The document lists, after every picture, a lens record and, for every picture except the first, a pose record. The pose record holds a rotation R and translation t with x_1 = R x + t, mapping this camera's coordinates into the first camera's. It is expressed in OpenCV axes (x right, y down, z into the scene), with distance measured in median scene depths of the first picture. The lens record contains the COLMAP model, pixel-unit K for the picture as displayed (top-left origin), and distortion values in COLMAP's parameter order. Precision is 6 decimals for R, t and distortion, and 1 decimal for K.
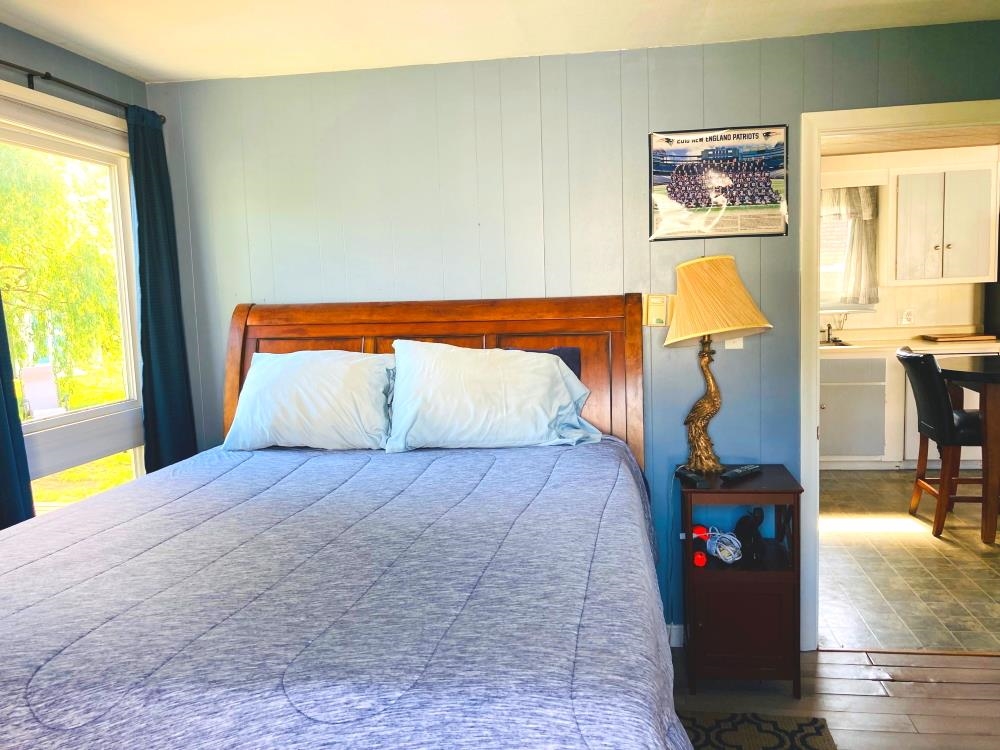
lens RADIAL K [[827.1, 0, 500.0], [0, 827.1, 375.0], [0, 0, 1]] dist [0.011600, 0.010605]
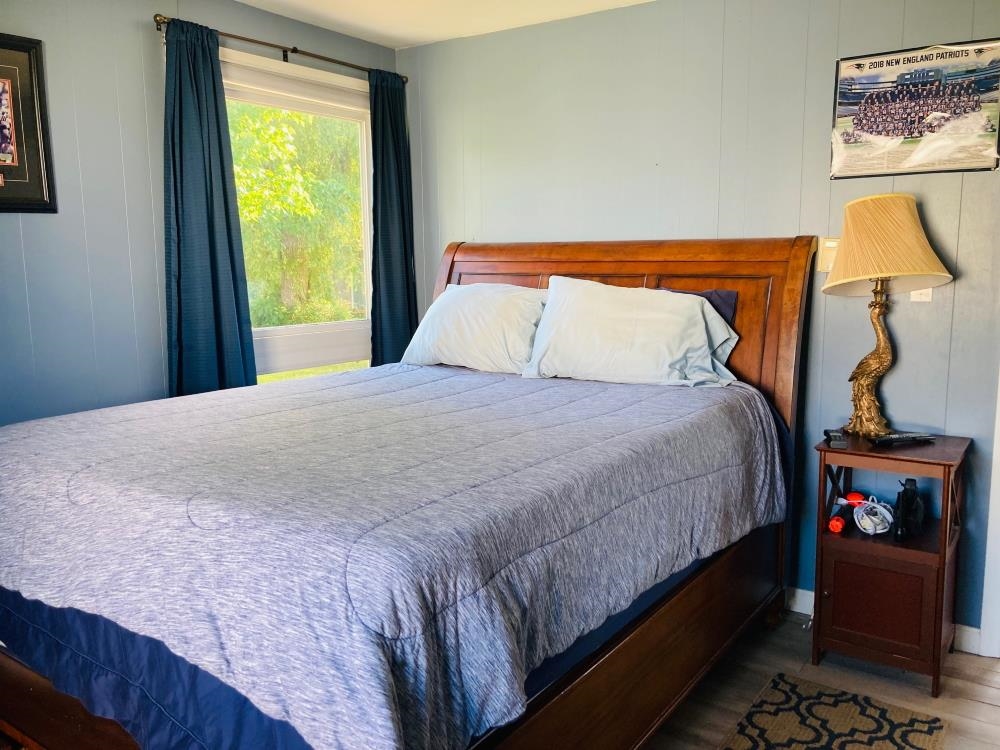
lens RADIAL K [[823.0, 0, 500.0], [0, 823.0, 375.0], [0, 0, 1]] dist [0.002191, 0.002553]
pose [[0.898113, 0.089399, -0.430582, 0.272826], [-0.069099, 0.995644, 0.062593, 0.022960], [0.434303, -0.026463, 0.900378, 0.013803]]
